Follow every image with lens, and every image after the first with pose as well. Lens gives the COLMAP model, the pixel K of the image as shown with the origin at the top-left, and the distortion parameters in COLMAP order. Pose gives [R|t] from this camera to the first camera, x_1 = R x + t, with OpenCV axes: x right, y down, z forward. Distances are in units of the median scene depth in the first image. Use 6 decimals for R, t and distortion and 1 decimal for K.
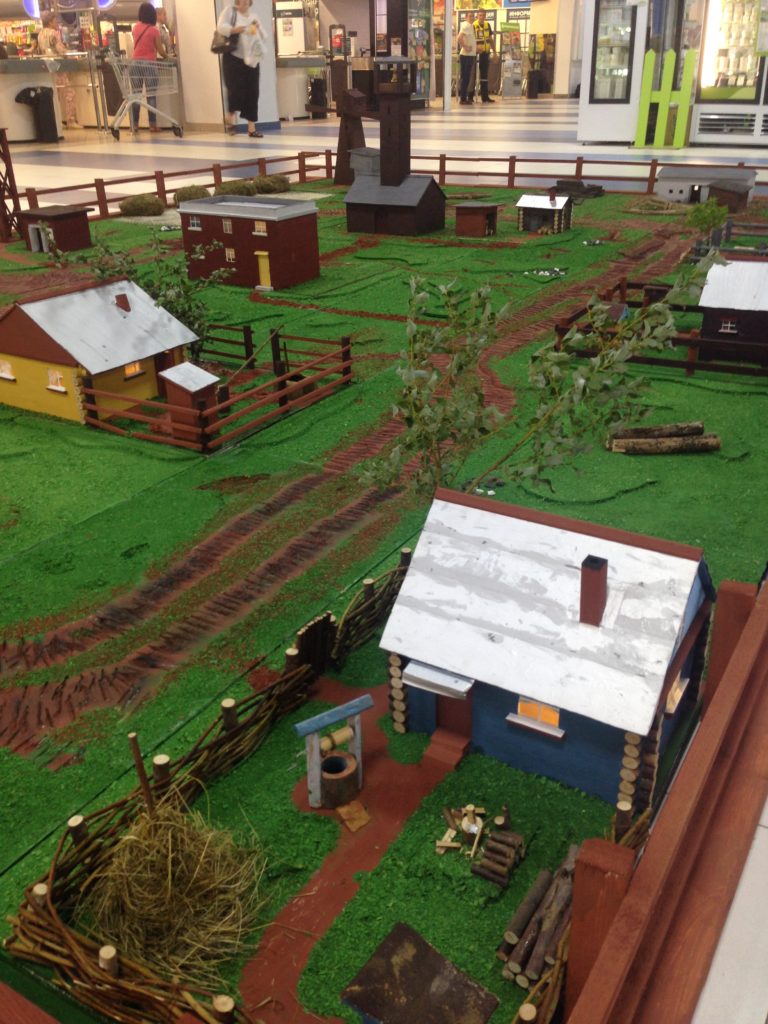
lens RADIAL K [[943.3, 0, 384.0], [0, 943.3, 512.0], [0, 0, 1]] dist [0.124305, -0.223494]
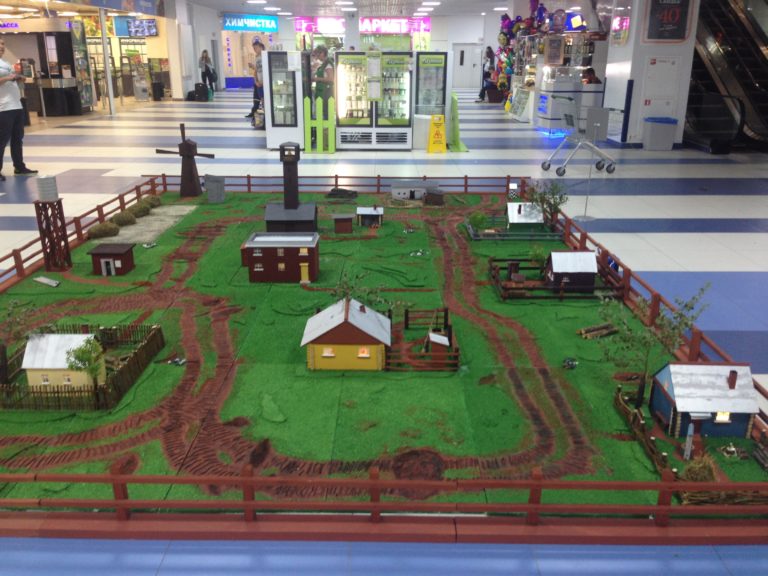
lens RADIAL K [[714.1, 0, 368.0], [0, 714.1, 299.5], [0, 0, 1]] dist [0.050826, -0.006665]
pose [[0.866135, -0.151352, 0.476344, -2.097960], [0.200153, 0.978325, -0.053088, -0.325876], [-0.457984, 0.141323, 0.877655, -0.790020]]
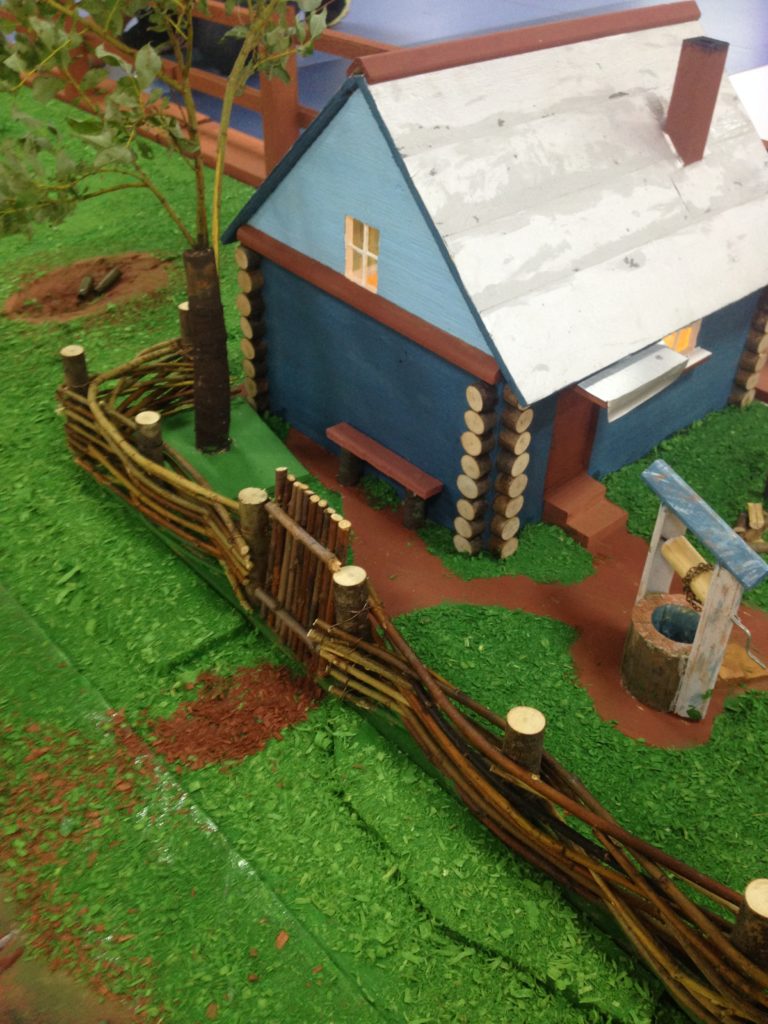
lens RADIAL K [[943.3, 0, 384.0], [0, 943.3, 512.0], [0, 0, 1]] dist [0.124305, -0.223494]
pose [[0.292285, -0.567454, 0.769782, -0.413294], [0.397846, 0.804123, 0.441708, -0.049560], [-0.869648, 0.177150, 0.460792, 0.851212]]
